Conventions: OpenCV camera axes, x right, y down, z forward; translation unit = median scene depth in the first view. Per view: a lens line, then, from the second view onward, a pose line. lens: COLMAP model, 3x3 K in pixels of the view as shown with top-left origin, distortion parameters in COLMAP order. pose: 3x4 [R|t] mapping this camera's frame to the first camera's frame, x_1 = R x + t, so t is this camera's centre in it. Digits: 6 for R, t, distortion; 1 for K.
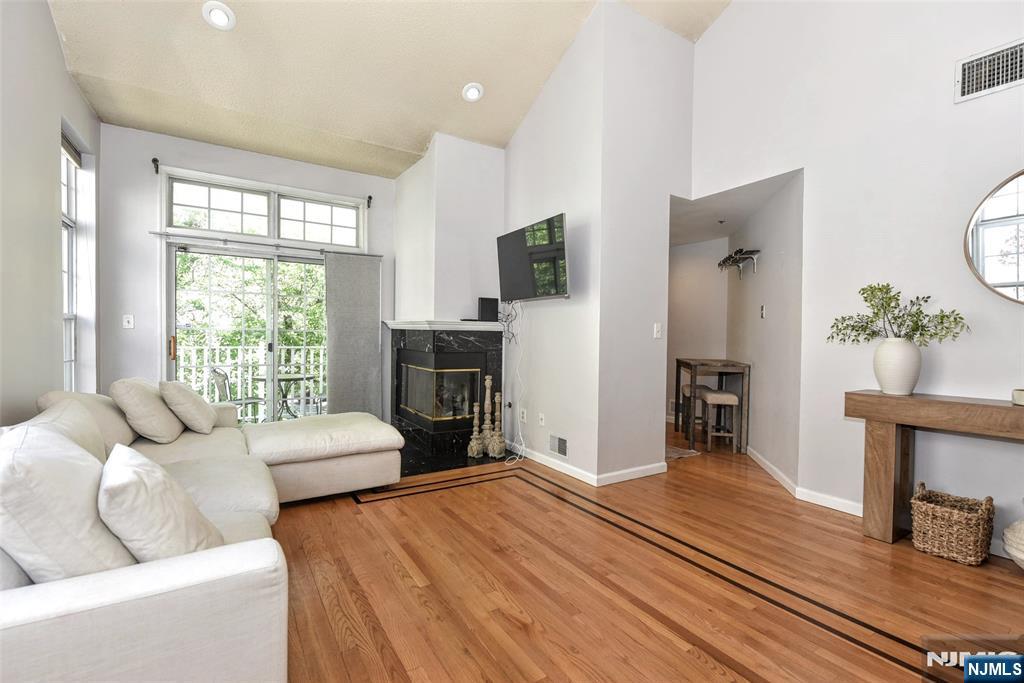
lens RADIAL K [[456.8, 0, 511.3], [0, 456.8, 346.0], [0, 0, 1]] dist [-0.003510, -0.000292]
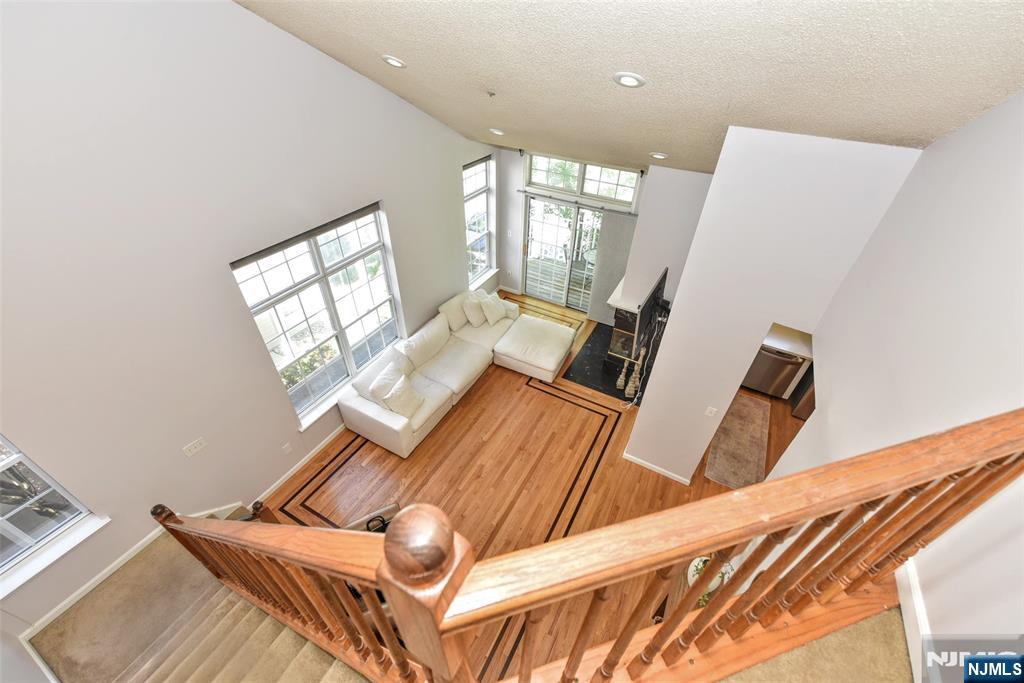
lens RADIAL K [[408.6, 0, 512.0], [0, 408.6, 341.5], [0, 0, 1]] dist [-0.009480, -0.000225]
pose [[0.483358, 0.545131, -0.684980, 0.635649], [-0.034465, 0.793699, 0.607333, -0.739380], [0.874744, -0.269951, 0.402429, 0.145000]]
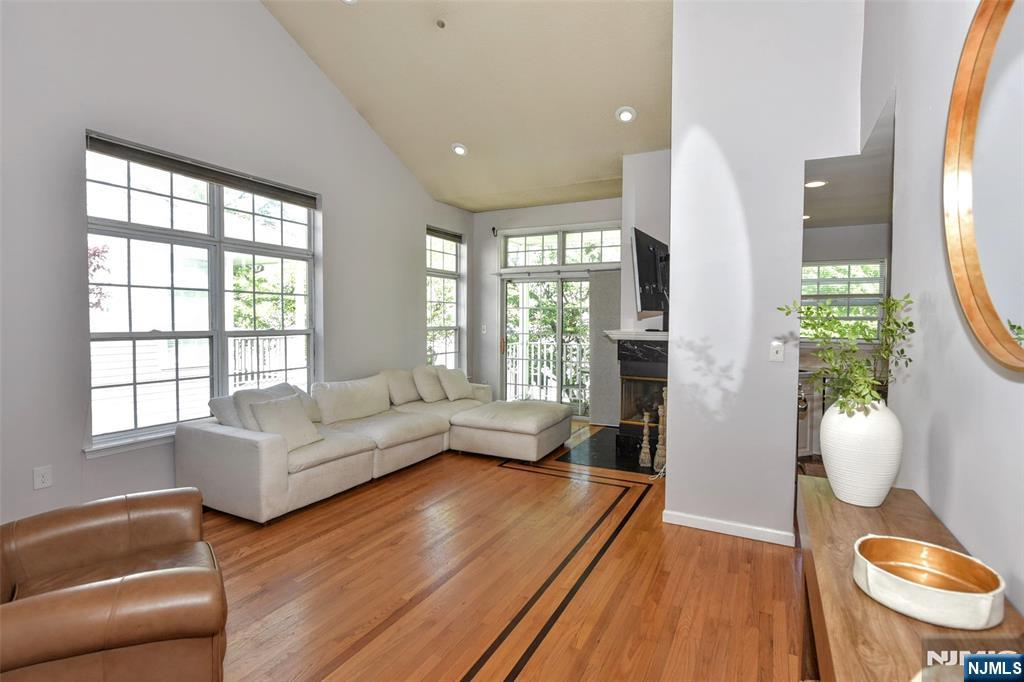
lens RADIAL K [[483.0, 0, 527.6], [0, 483.0, 333.2], [0, 0, 1]] dist [-0.000186, 0.000045]
pose [[0.513424, 0.018514, -0.857936, 0.713229], [-0.017235, 0.999788, 0.011261, -0.059585], [0.857962, 0.009005, 0.513634, 0.224417]]
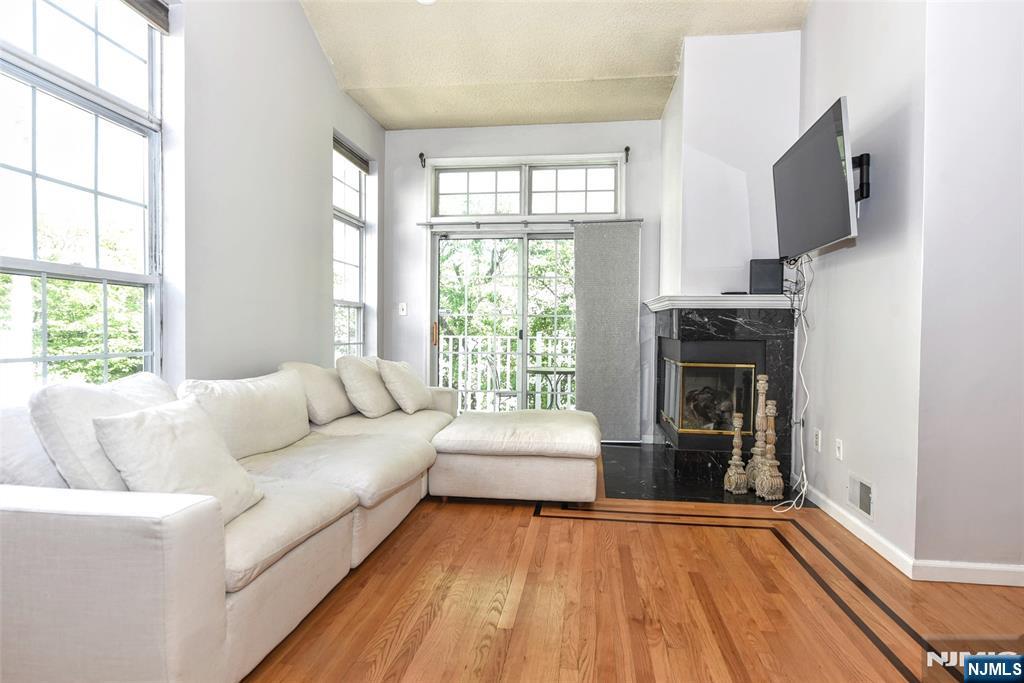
lens RADIAL K [[557.0, 0, 511.8], [0, 557.0, 344.7], [0, 0, 1]] dist [-0.004232, -0.000820]
pose [[0.766713, 0.010136, -0.641910, 0.200151], [-0.013341, 0.999911, -0.000146, 0.026893], [0.641852, 0.008675, 0.766780, 0.145127]]
